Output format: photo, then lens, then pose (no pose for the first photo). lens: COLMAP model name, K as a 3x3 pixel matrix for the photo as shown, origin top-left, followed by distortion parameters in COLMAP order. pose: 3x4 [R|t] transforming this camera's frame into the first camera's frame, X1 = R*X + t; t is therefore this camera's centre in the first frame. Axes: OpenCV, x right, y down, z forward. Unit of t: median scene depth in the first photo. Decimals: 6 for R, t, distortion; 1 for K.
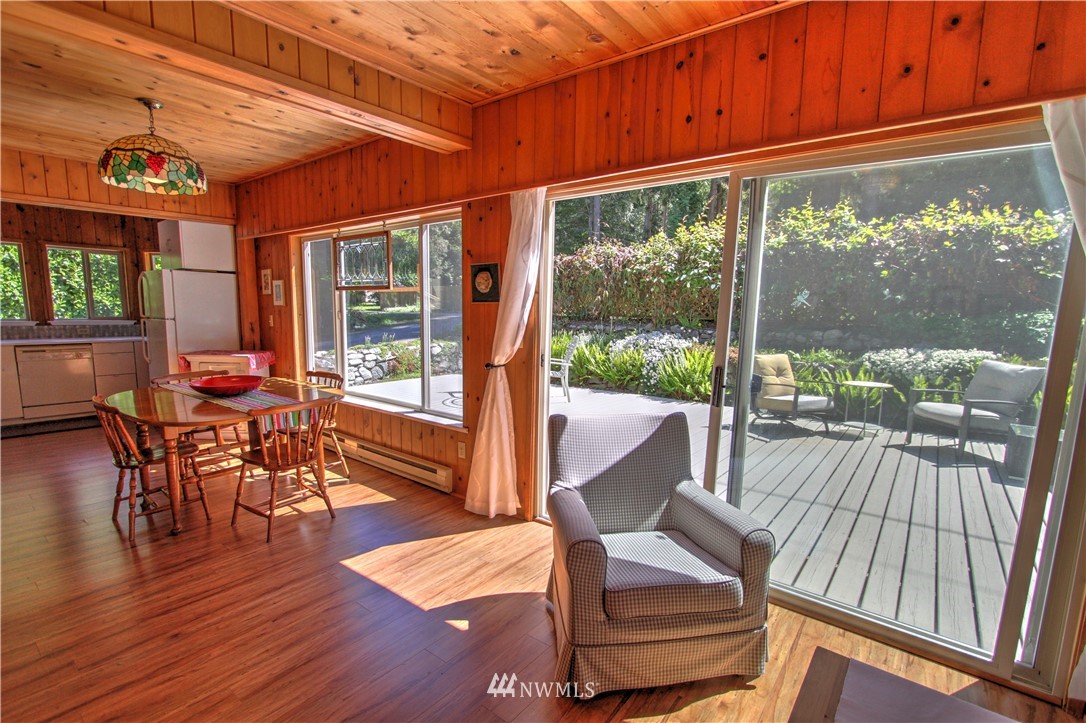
lens RADIAL K [[498.7, 0, 543.9], [0, 498.7, 380.7], [0, 0, 1]] dist [-0.016339, 0.001073]
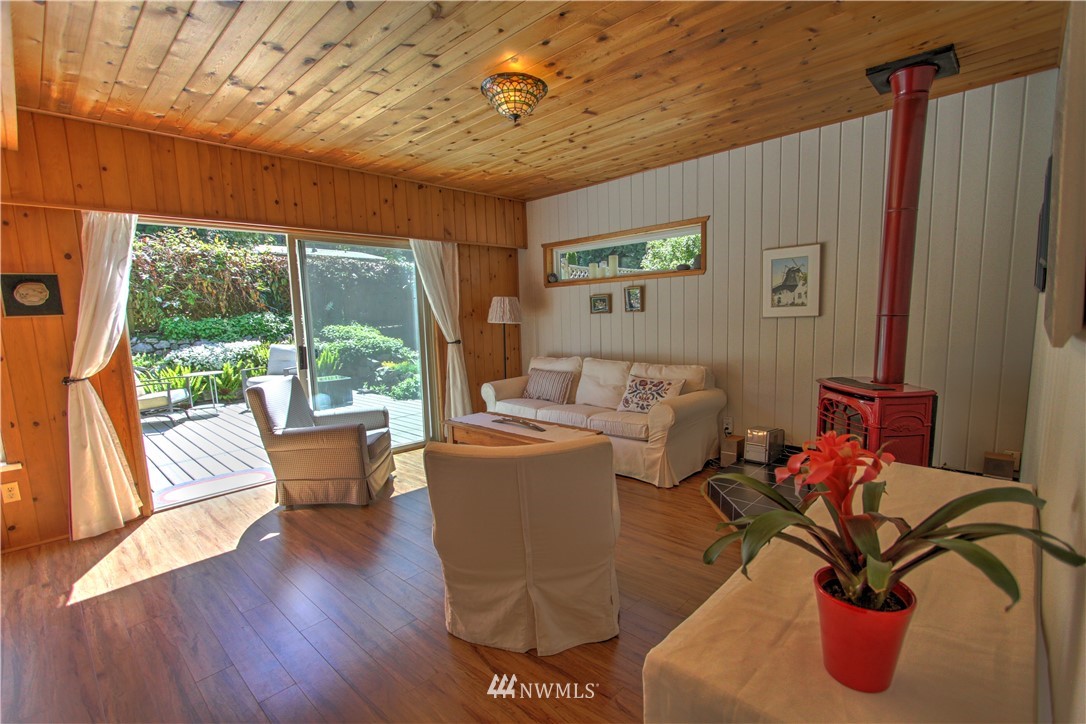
lens RADIAL K [[498.2, 0, 542.3], [0, 498.2, 387.5], [0, 0, 1]] dist [-0.001542, -0.000002]
pose [[0.104562, -0.171522, 0.979616, -0.339775], [0.172510, 0.973211, 0.151987, -0.002211], [-0.979442, 0.153102, 0.131350, -0.005904]]
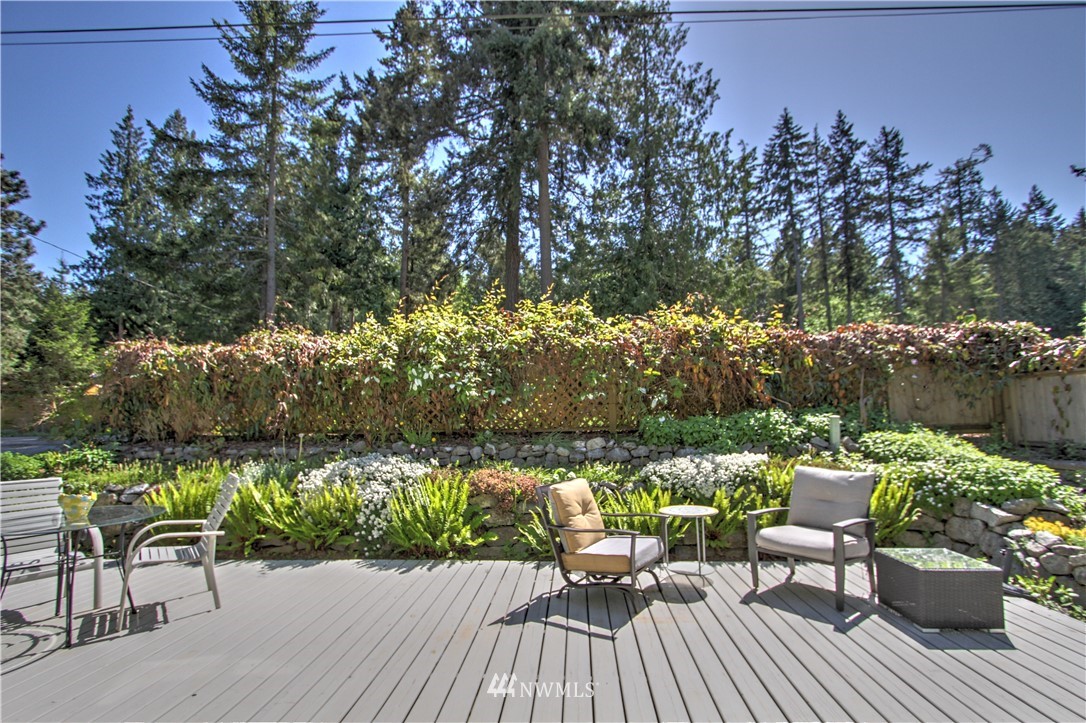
lens RADIAL K [[498.7, 0, 543.9], [0, 498.7, 380.7], [0, 0, 1]] dist [-0.016339, 0.001073]
pose [[0.819295, 0.016199, 0.573143, 0.026474], [0.109734, 0.976694, -0.184467, -0.046968], [-0.562773, 0.214026, 0.798423, 0.322471]]
